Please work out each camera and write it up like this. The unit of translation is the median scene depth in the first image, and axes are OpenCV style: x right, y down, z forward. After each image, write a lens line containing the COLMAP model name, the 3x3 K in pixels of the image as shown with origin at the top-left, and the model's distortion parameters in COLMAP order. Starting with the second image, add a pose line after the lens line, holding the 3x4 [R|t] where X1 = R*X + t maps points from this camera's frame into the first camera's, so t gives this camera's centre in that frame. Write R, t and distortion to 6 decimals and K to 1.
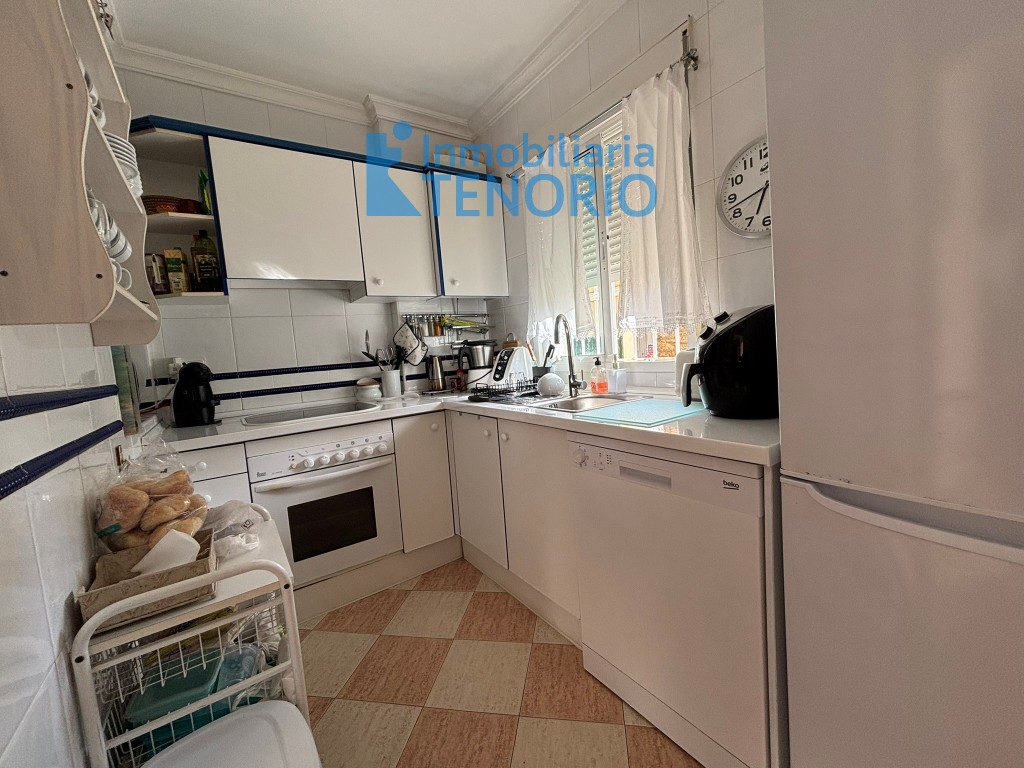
lens RADIAL K [[416.2, 0, 511.0], [0, 416.2, 383.3], [0, 0, 1]] dist [0.002065, 0.000394]
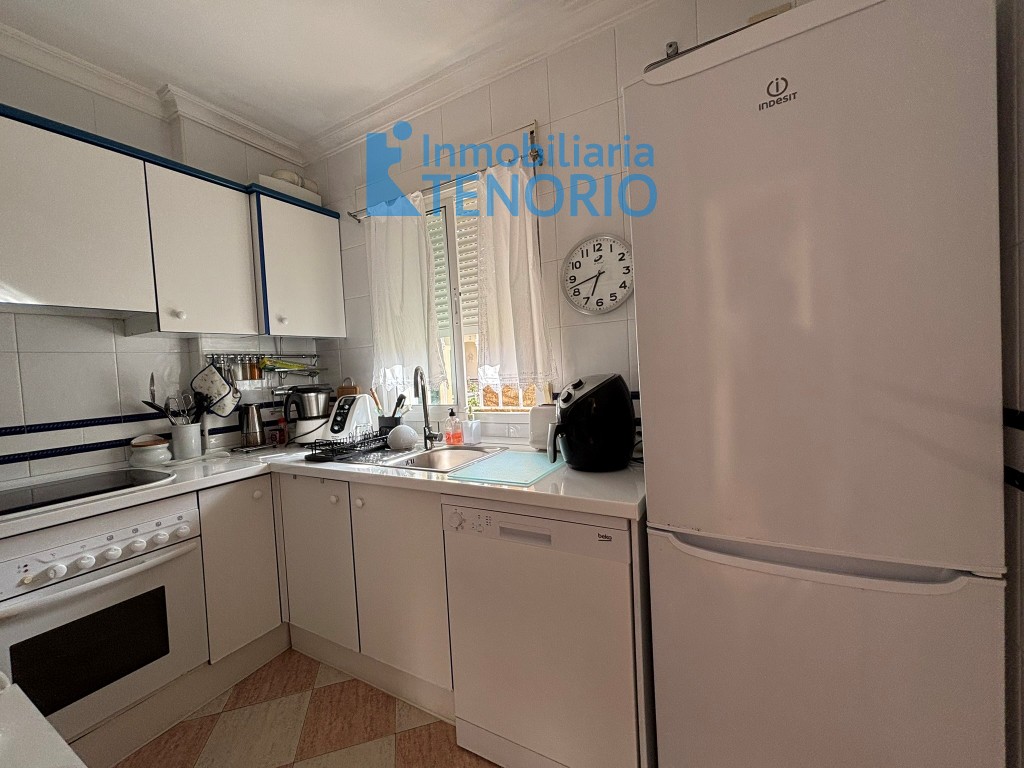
lens RADIAL K [[416.2, 0, 511.8], [0, 416.2, 383.7], [0, 0, 1]] dist [0.002065, 0.000394]
pose [[0.900743, 0.011438, 0.434202, -0.099952], [0.020579, 0.997407, -0.068964, -0.050960], [-0.433865, 0.071054, 0.898172, 0.025010]]
